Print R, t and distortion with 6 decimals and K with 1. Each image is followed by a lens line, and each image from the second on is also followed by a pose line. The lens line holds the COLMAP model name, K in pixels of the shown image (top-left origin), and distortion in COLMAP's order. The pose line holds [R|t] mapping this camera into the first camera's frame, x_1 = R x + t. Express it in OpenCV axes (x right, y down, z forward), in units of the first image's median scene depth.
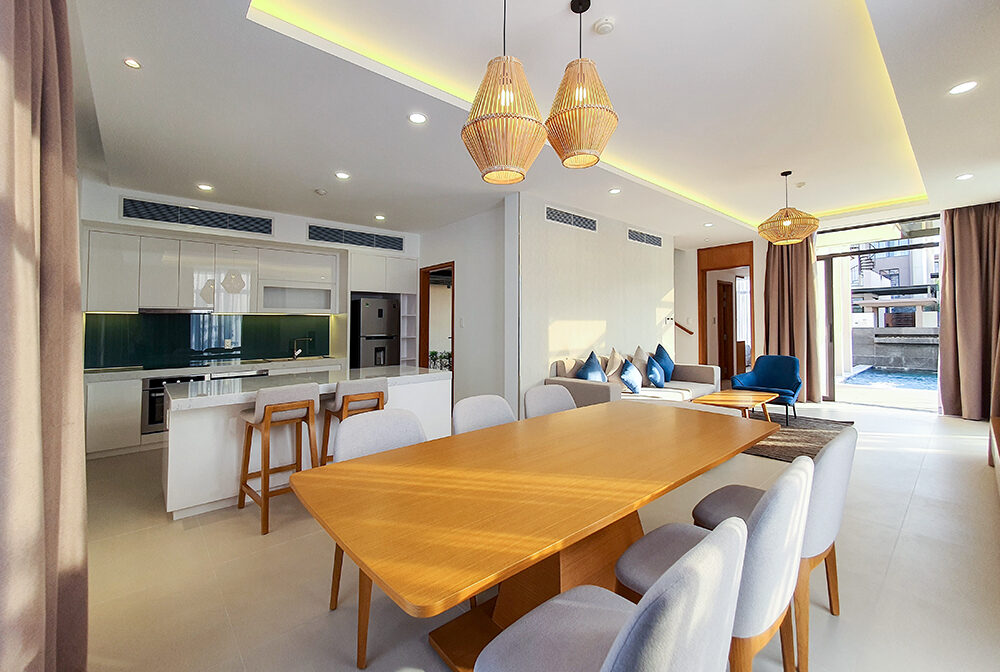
lens RADIAL K [[416.9, 0, 500.0], [0, 416.9, 336.0], [0, 0, 1]] dist [-0.000136, 0.000002]
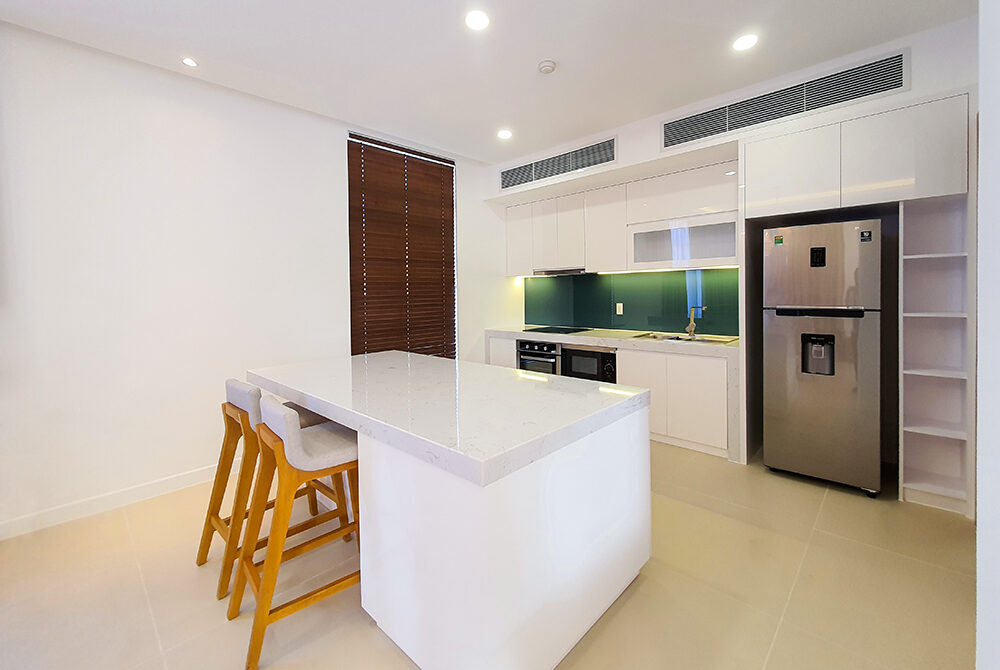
lens RADIAL K [[406.5, 0, 500.6], [0, 406.5, 292.0], [0, 0, 1]] dist [0.001022, 0.000062]
pose [[0.086965, 0.006968, -0.996187, 0.123589], [-0.012121, 0.999909, 0.005936, -0.017916], [0.996138, 0.011558, 0.087041, 0.705280]]
